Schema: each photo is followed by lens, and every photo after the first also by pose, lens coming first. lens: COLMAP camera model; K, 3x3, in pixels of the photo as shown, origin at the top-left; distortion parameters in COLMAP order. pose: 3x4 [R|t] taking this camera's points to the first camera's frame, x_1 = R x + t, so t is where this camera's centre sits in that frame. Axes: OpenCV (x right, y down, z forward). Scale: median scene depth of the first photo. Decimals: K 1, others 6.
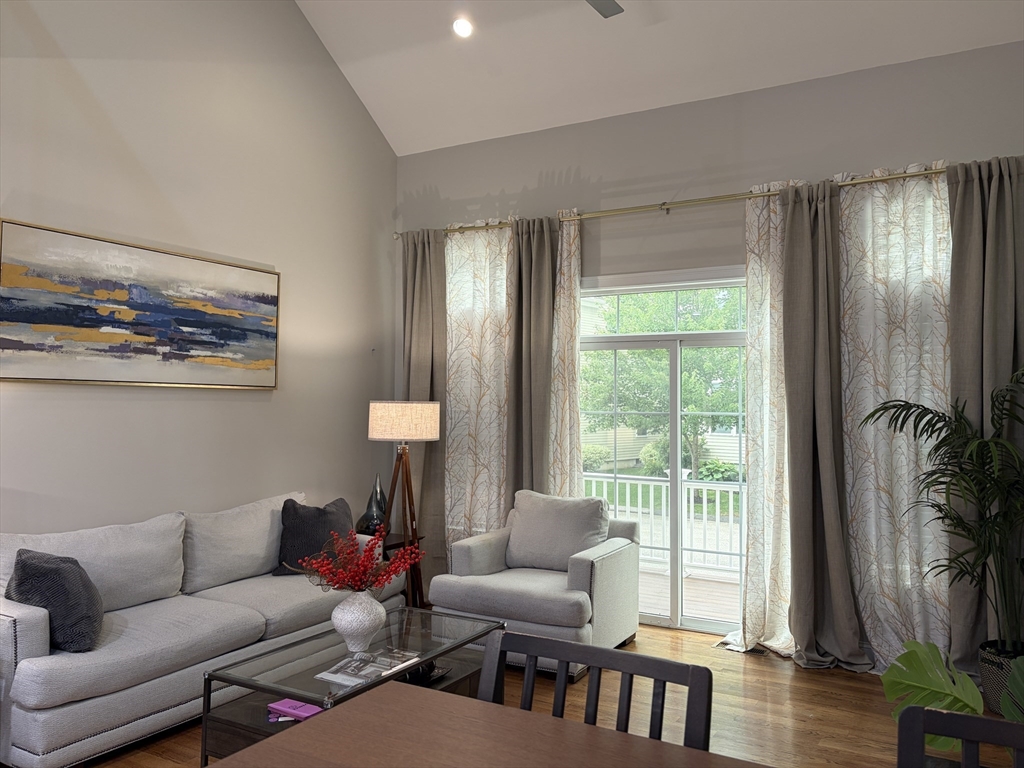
lens RADIAL K [[796.6, 0, 522.2], [0, 796.6, 369.8], [0, 0, 1]] dist [0.064271, -0.064760]
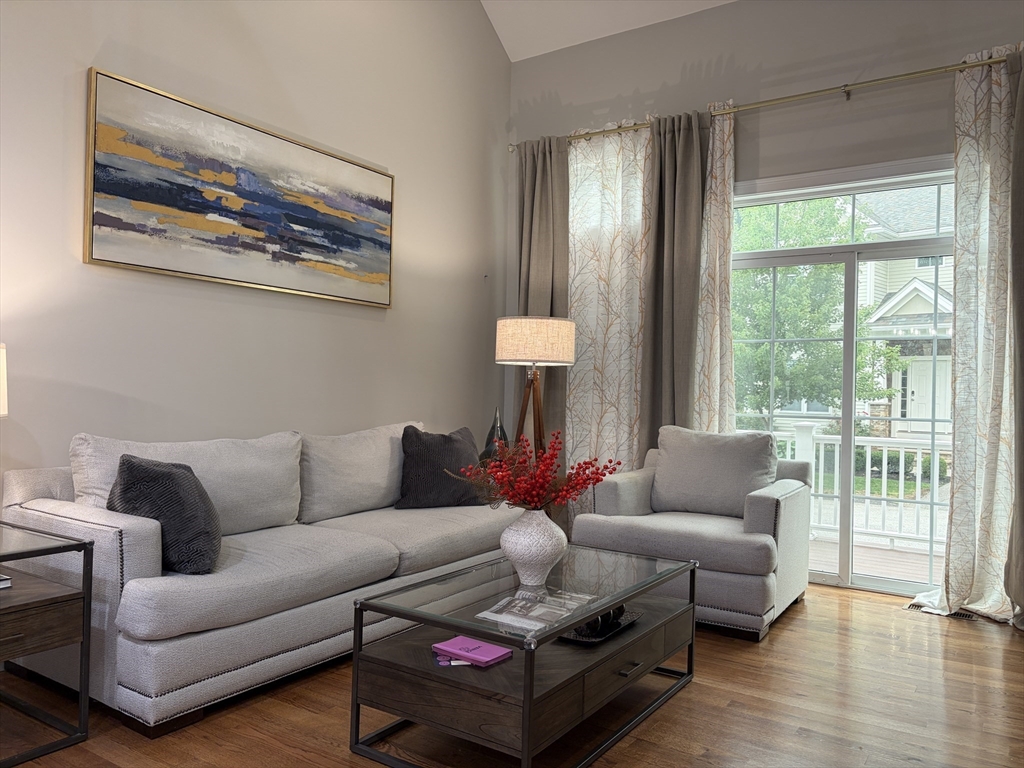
lens RADIAL K [[769.1, 0, 512.0], [0, 769.1, 383.9], [0, 0, 1]] dist [0.046954, -0.040291]
pose [[0.997270, 0.010690, -0.073069, -0.127284], [-0.008184, 0.999371, 0.034510, 0.092646], [0.073392, -0.033817, 0.996730, 0.181475]]
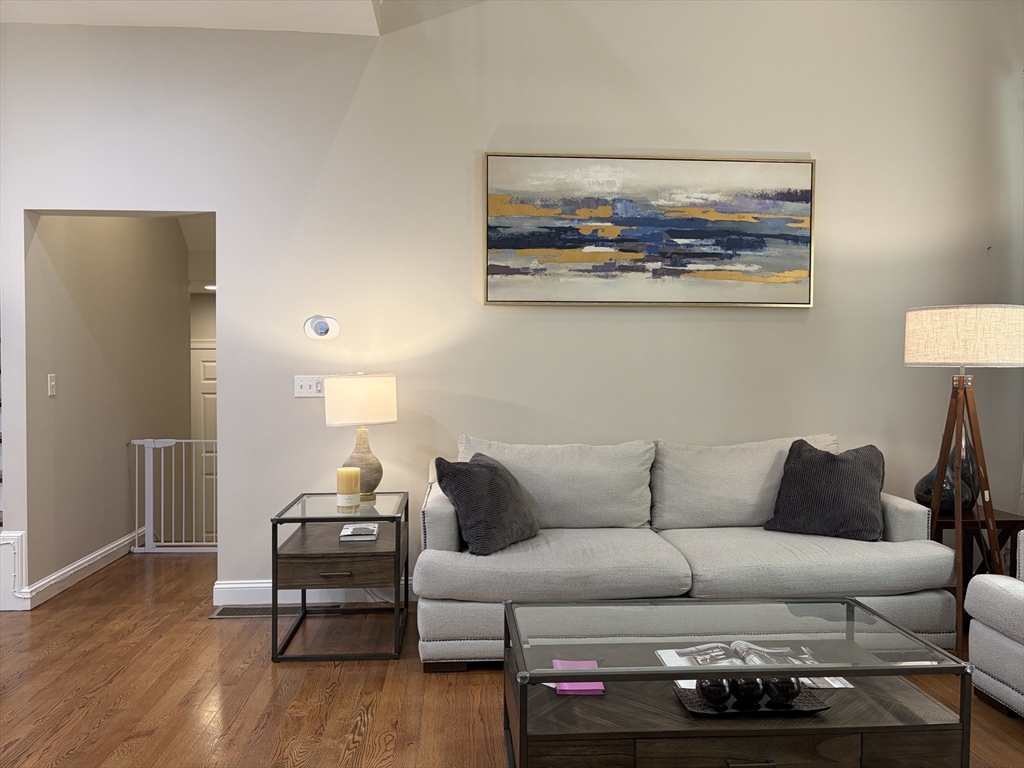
lens RADIAL K [[773.2, 0, 515.2], [0, 773.2, 389.8], [0, 0, 1]] dist [0.062339, -0.069940]
pose [[0.550554, 0.015107, -0.834663, 0.215339], [0.038917, 0.998285, 0.043738, 0.072910], [0.833892, -0.056563, 0.549022, 0.376796]]
